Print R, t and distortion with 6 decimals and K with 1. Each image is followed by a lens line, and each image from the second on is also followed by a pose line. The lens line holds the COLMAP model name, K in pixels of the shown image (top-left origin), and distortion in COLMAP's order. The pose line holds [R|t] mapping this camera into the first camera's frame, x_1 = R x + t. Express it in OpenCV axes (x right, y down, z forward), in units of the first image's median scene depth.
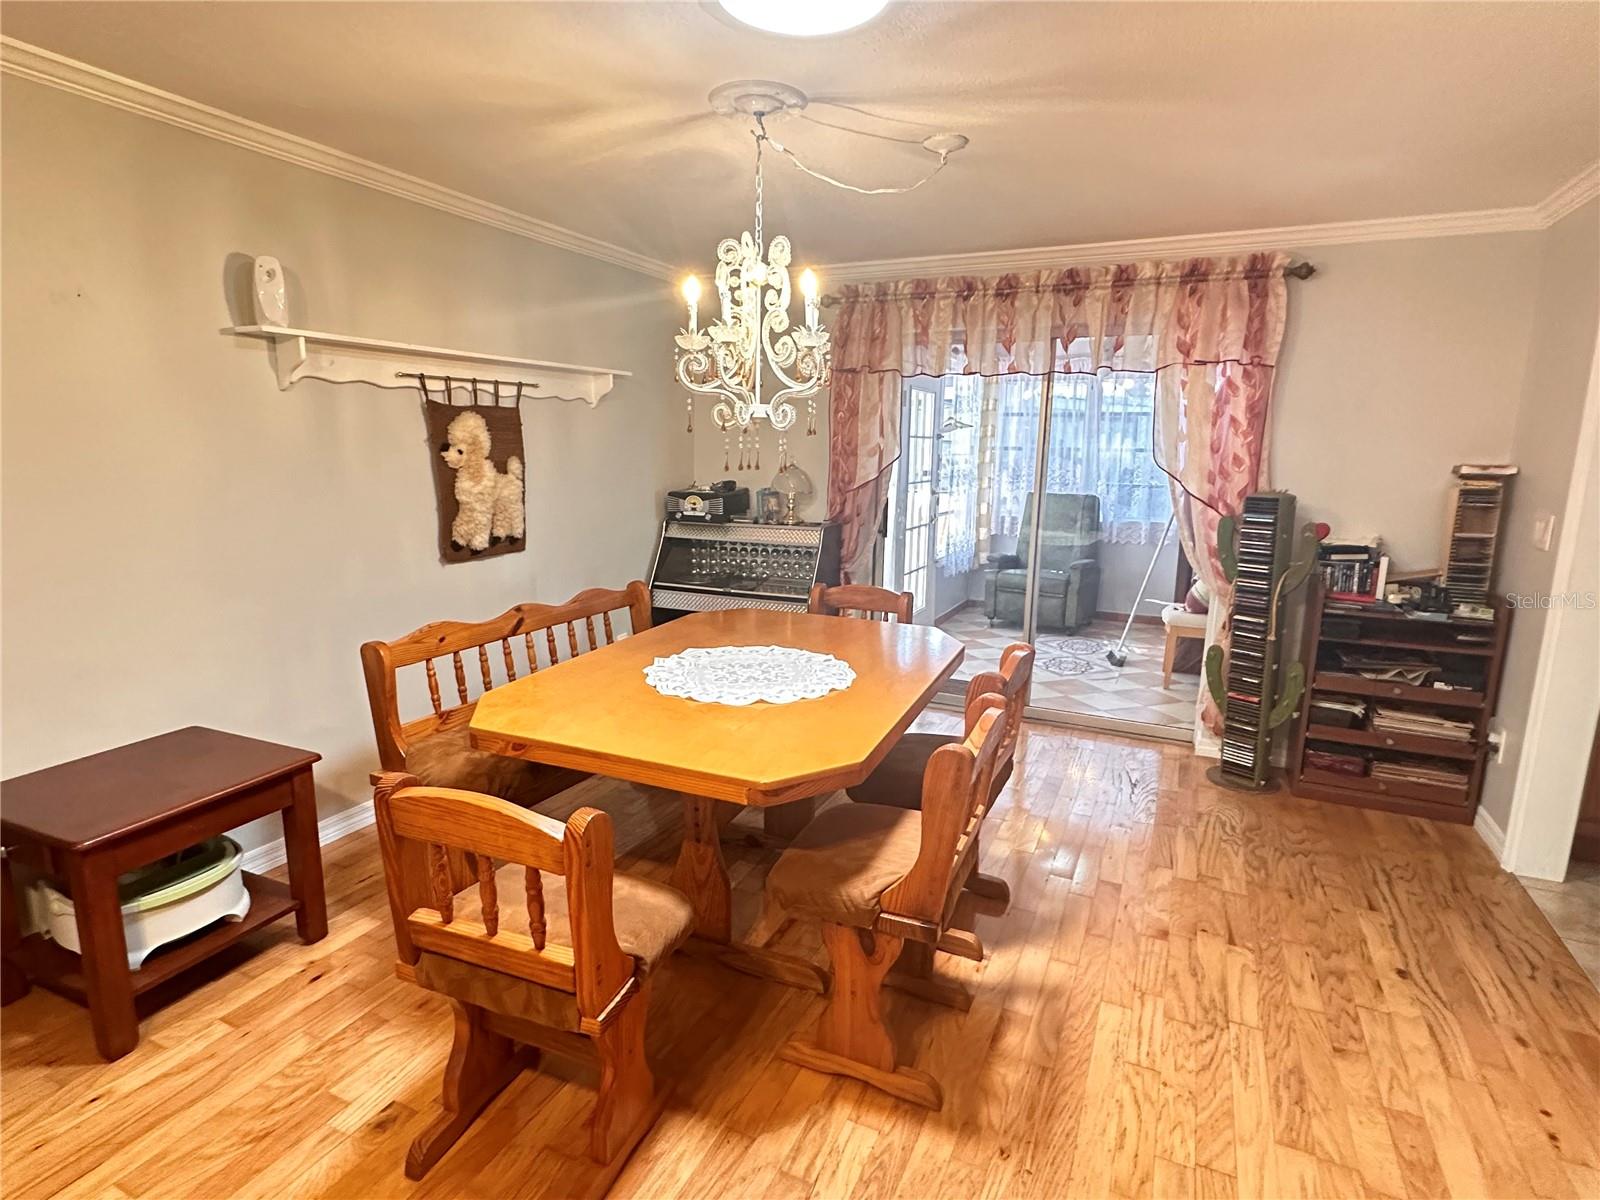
lens RADIAL K [[834.2, 0, 793.5], [0, 834.2, 601.5], [0, 0, 1]] dist [-0.002889, 0.002370]
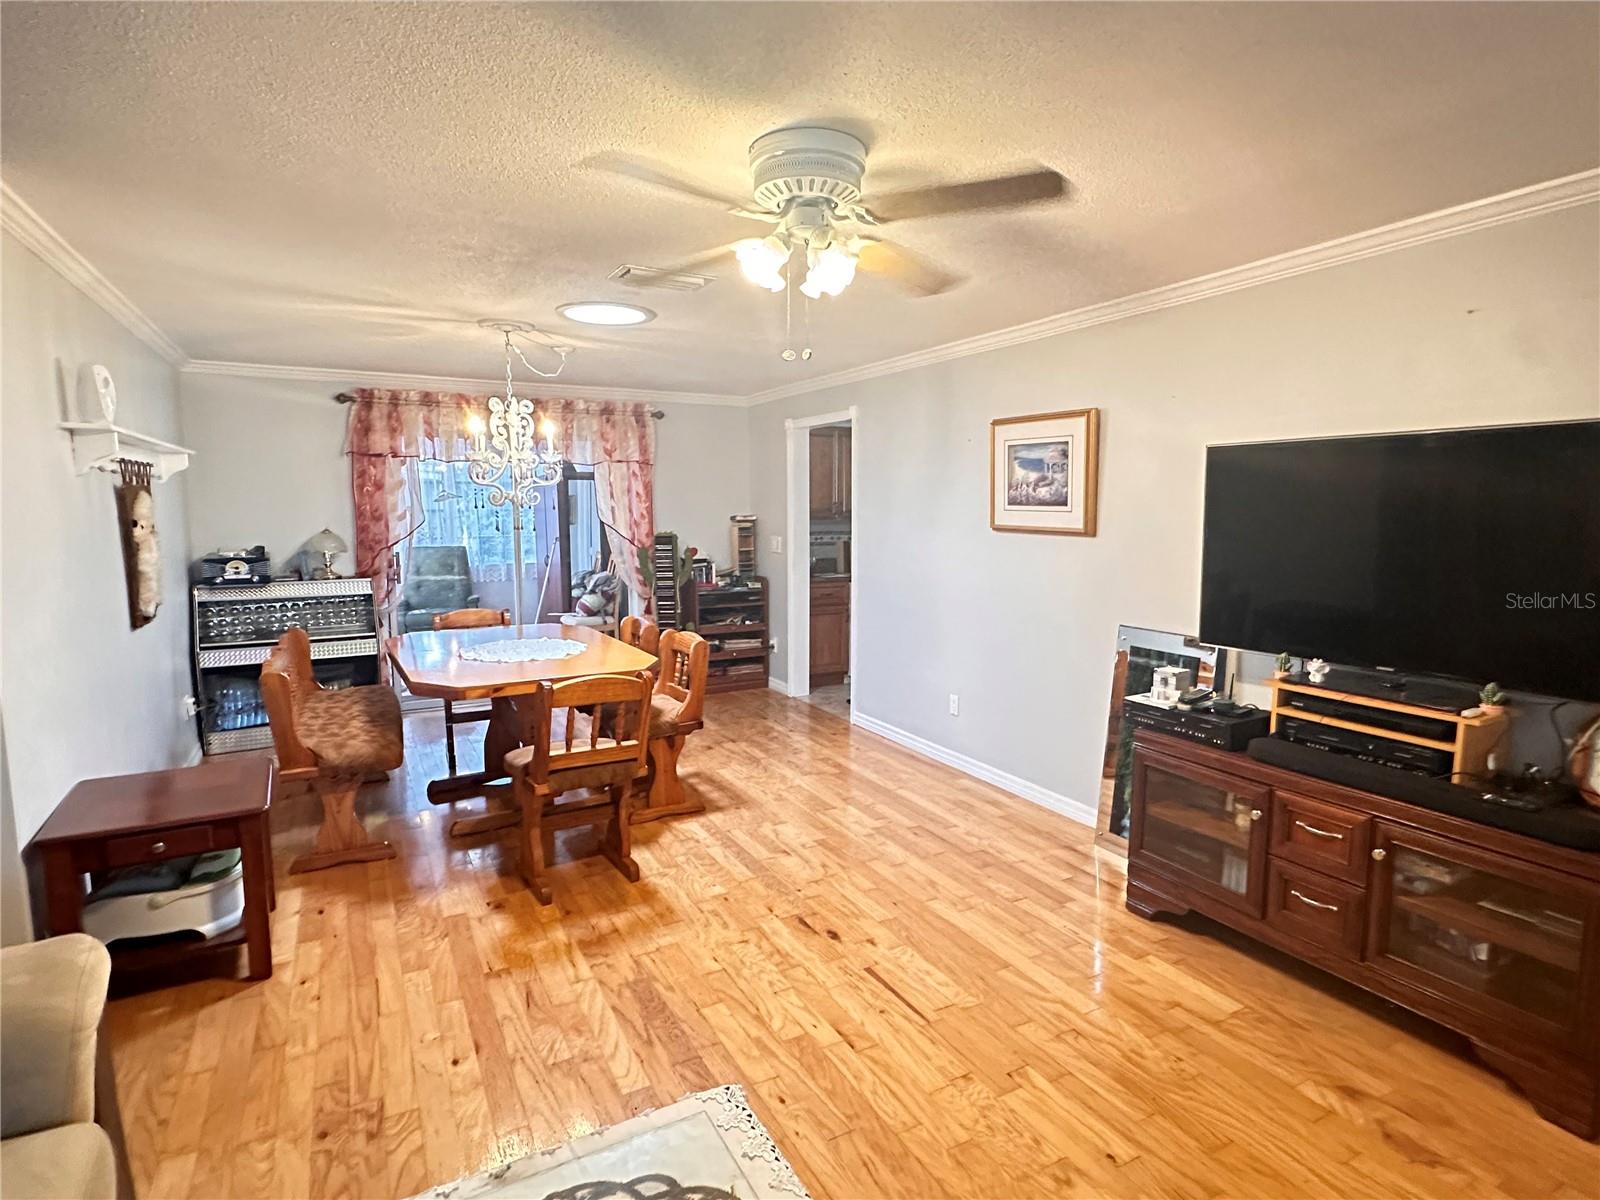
lens RADIAL K [[834.2, 0, 794.8], [0, 834.2, 605.2], [0, 0, 1]] dist [-0.002889, 0.002370]
pose [[0.592709, -0.111320, 0.797687, -0.744074], [0.159837, 0.986961, 0.018969, 0.036857], [-0.789398, 0.116256, 0.602774, -0.314608]]
